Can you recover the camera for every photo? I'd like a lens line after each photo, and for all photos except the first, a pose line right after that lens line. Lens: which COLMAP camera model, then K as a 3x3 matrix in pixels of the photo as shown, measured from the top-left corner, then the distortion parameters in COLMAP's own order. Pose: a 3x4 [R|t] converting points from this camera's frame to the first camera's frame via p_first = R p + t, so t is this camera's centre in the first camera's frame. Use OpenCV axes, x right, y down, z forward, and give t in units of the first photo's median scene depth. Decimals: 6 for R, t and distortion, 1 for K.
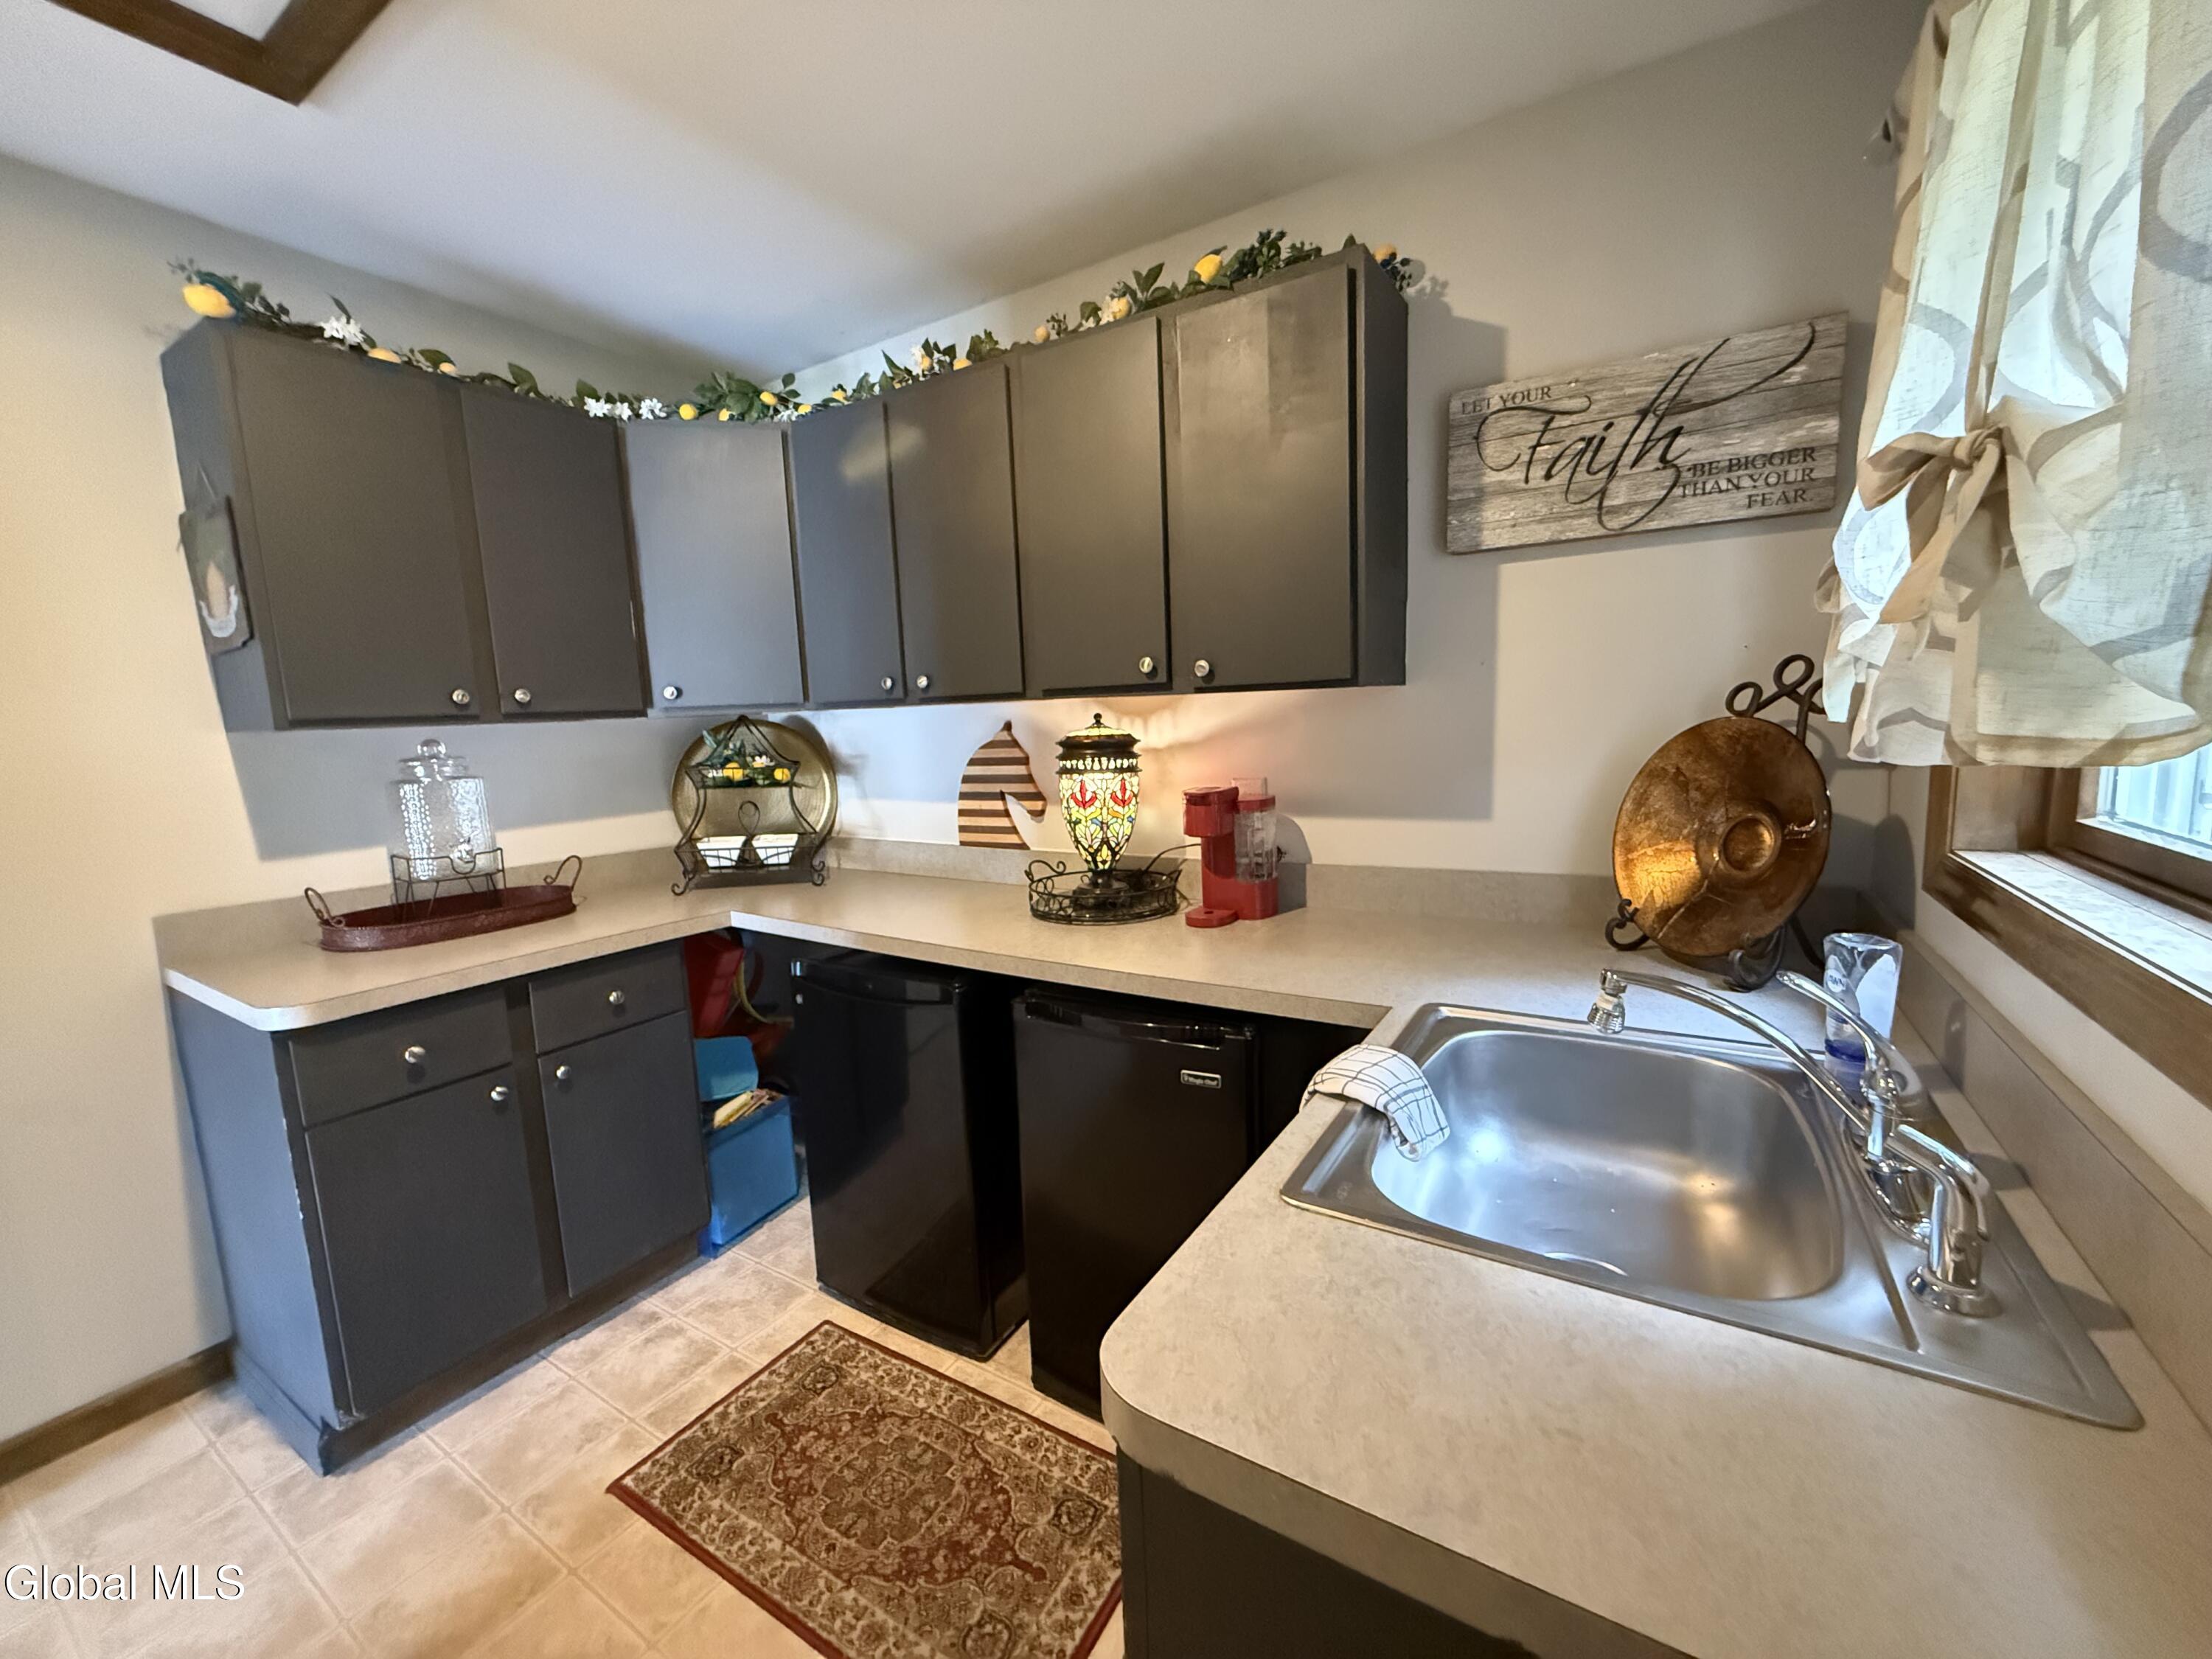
lens RADIAL K [[877.7, 0, 1108.0], [0, 877.7, 831.1], [0, 0, 1]] dist [-0.002361, -0.000179]
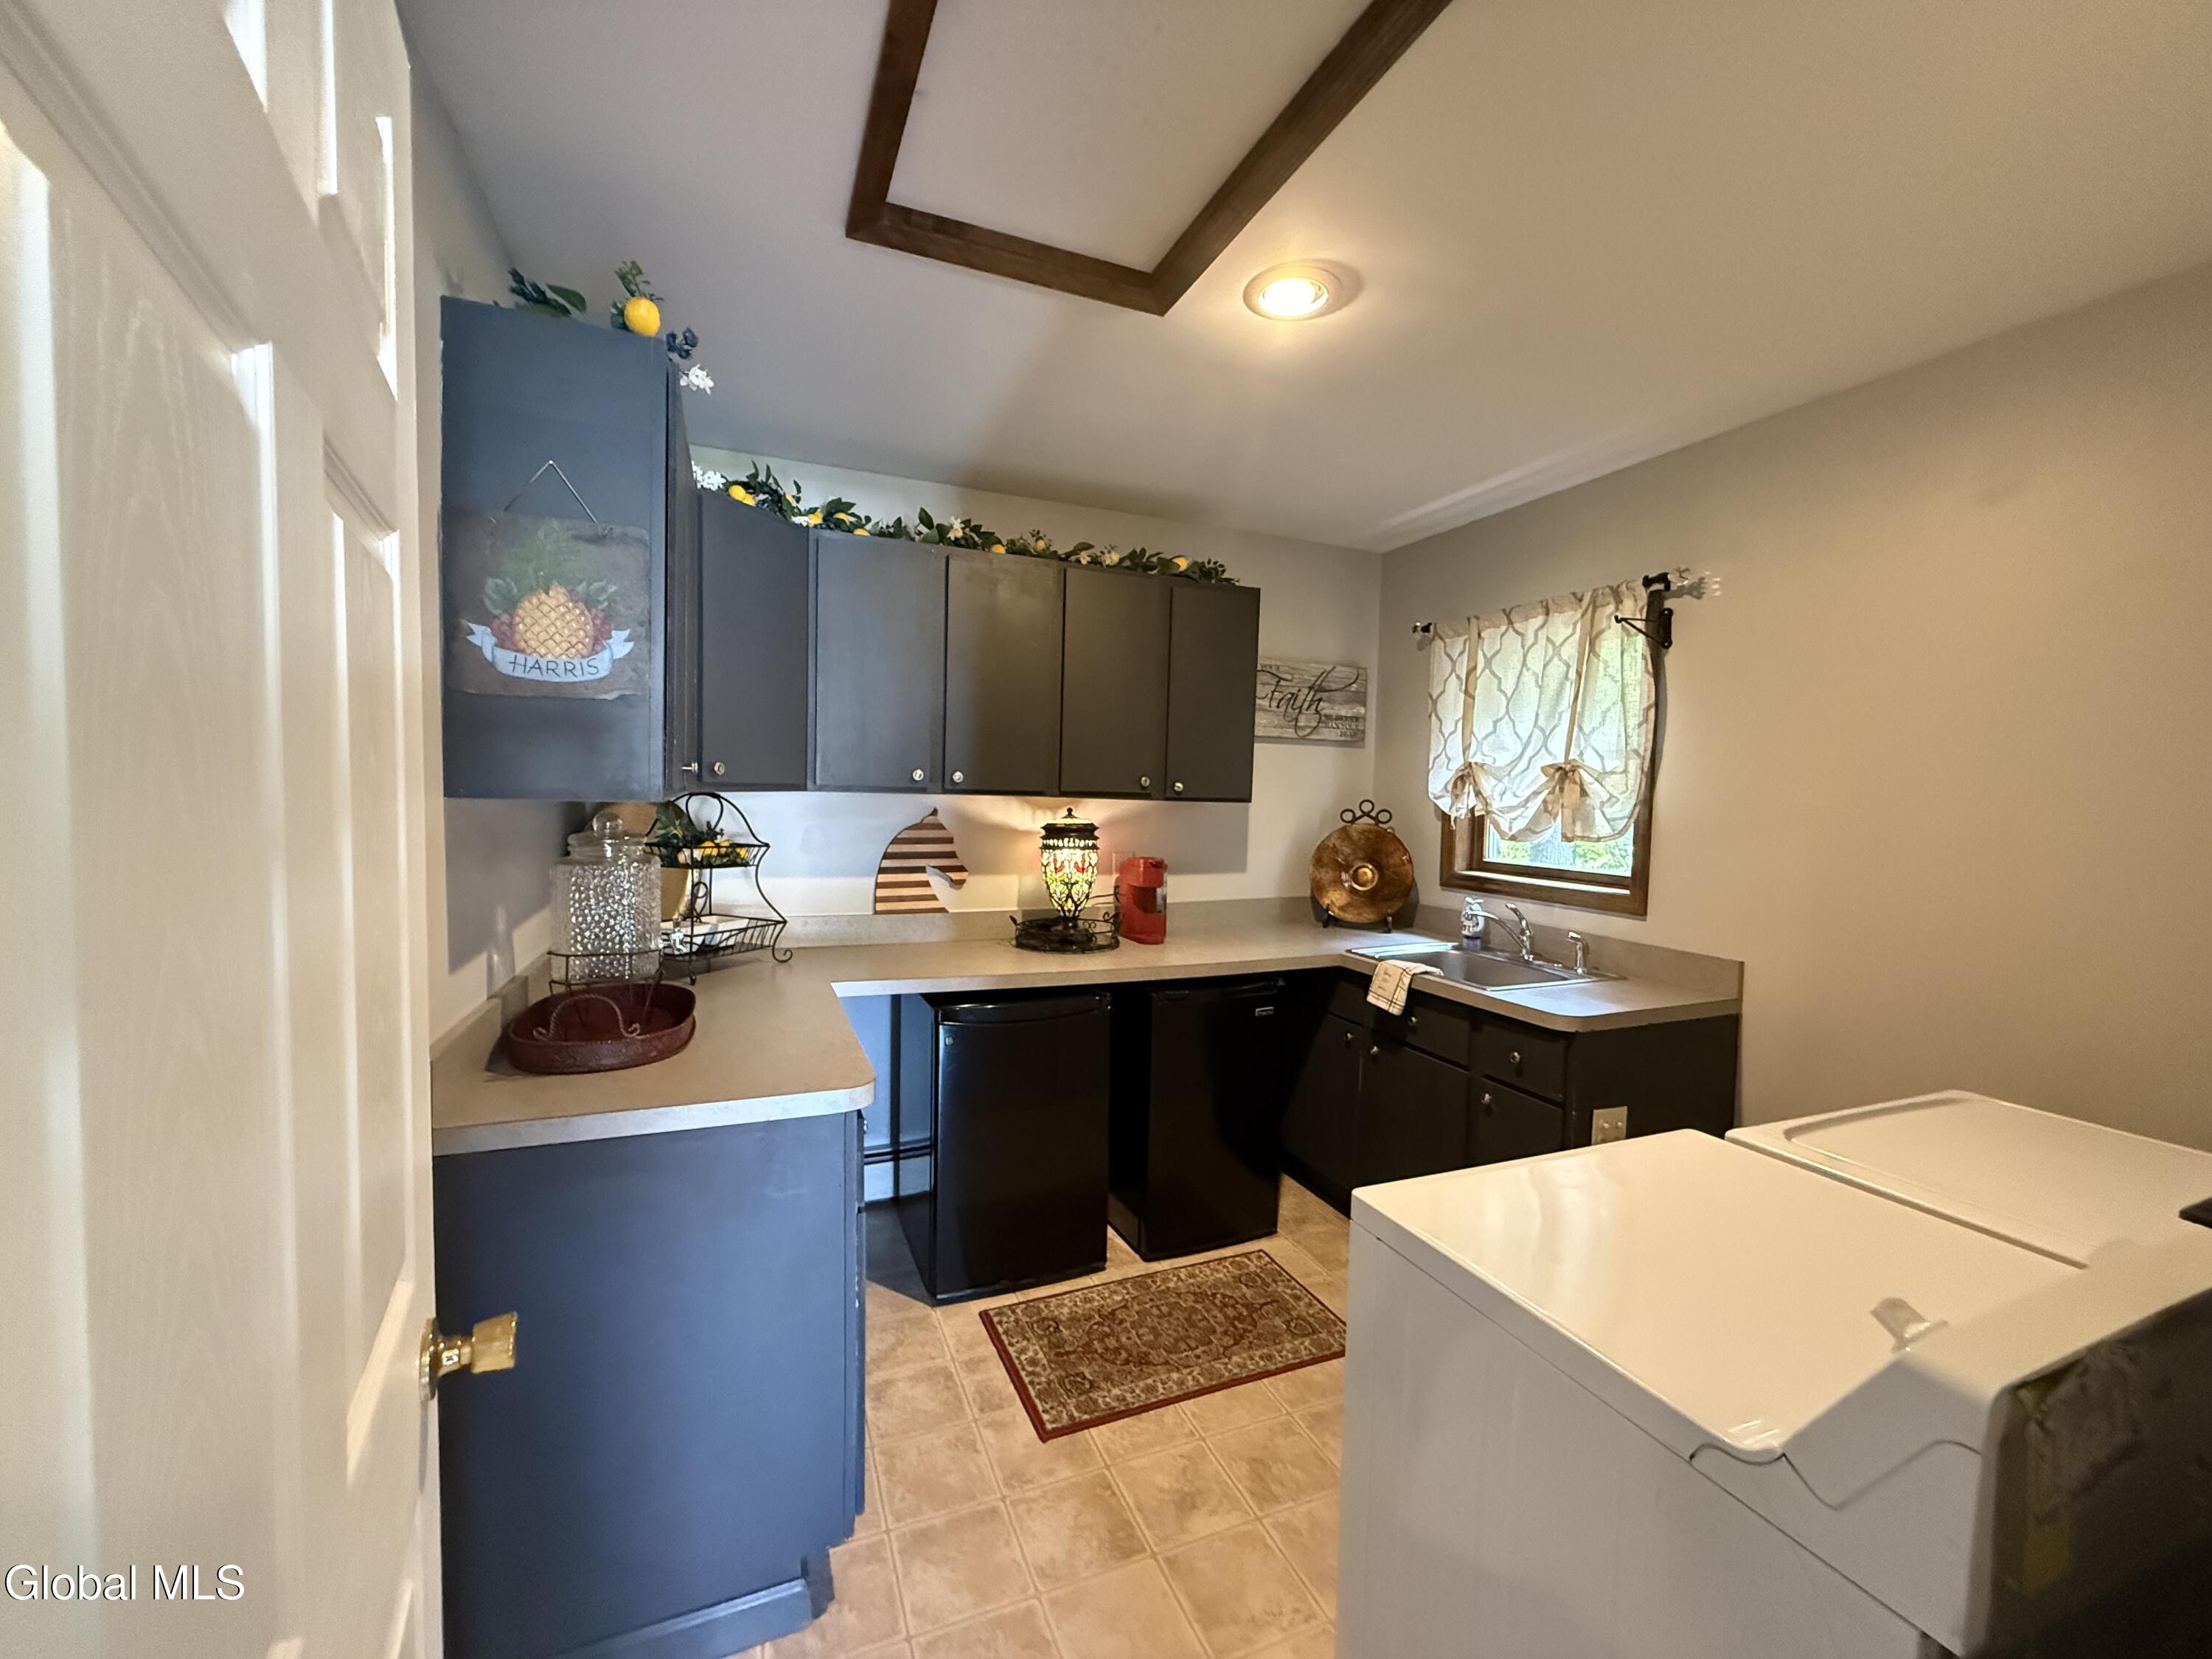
lens RADIAL K [[882.1, 0, 1100.8], [0, 882.1, 832.0], [0, 0, 1]] dist [-0.000125, -0.000307]
pose [[0.575443, 0.012302, 0.817749, -1.328705], [0.061970, 0.996356, -0.058597, -0.007318], [-0.815491, 0.084395, 0.572584, 0.146415]]
